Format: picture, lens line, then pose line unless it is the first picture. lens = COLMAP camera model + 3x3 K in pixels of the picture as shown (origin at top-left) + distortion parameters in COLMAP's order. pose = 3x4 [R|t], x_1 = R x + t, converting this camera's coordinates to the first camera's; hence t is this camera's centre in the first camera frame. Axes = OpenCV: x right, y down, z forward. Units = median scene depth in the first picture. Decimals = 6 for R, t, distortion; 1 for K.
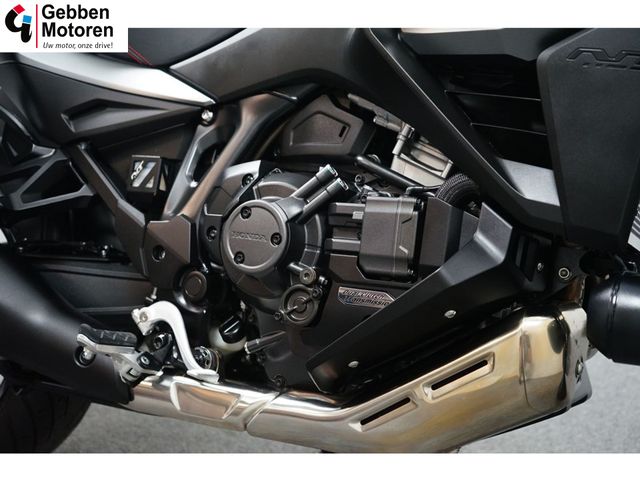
lens RADIAL K [[800.2, 0, 318.9], [0, 800.2, 238.2], [0, 0, 1]] dist [-0.021157, 0.000000]
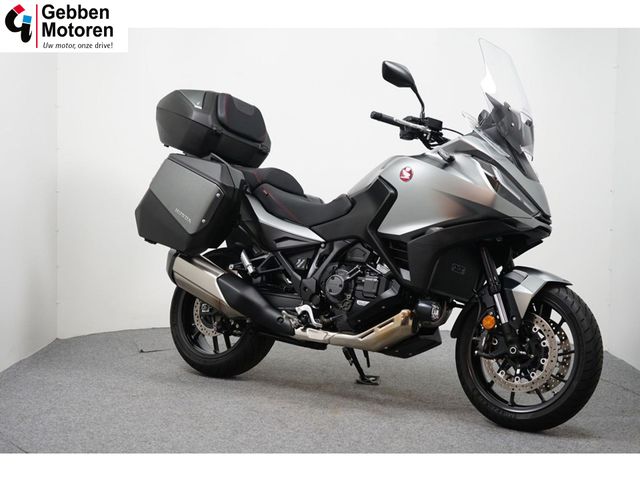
lens RADIAL K [[981.6, 0, 321.2], [0, 981.6, 239.0], [0, 0, 1]] dist [0.179524, 0.000000]
pose [[0.990549, 0.049037, -0.128096, 0.345155], [-0.058296, 0.995873, -0.069563, 0.085674], [0.124157, 0.076373, 0.989319, -2.811431]]
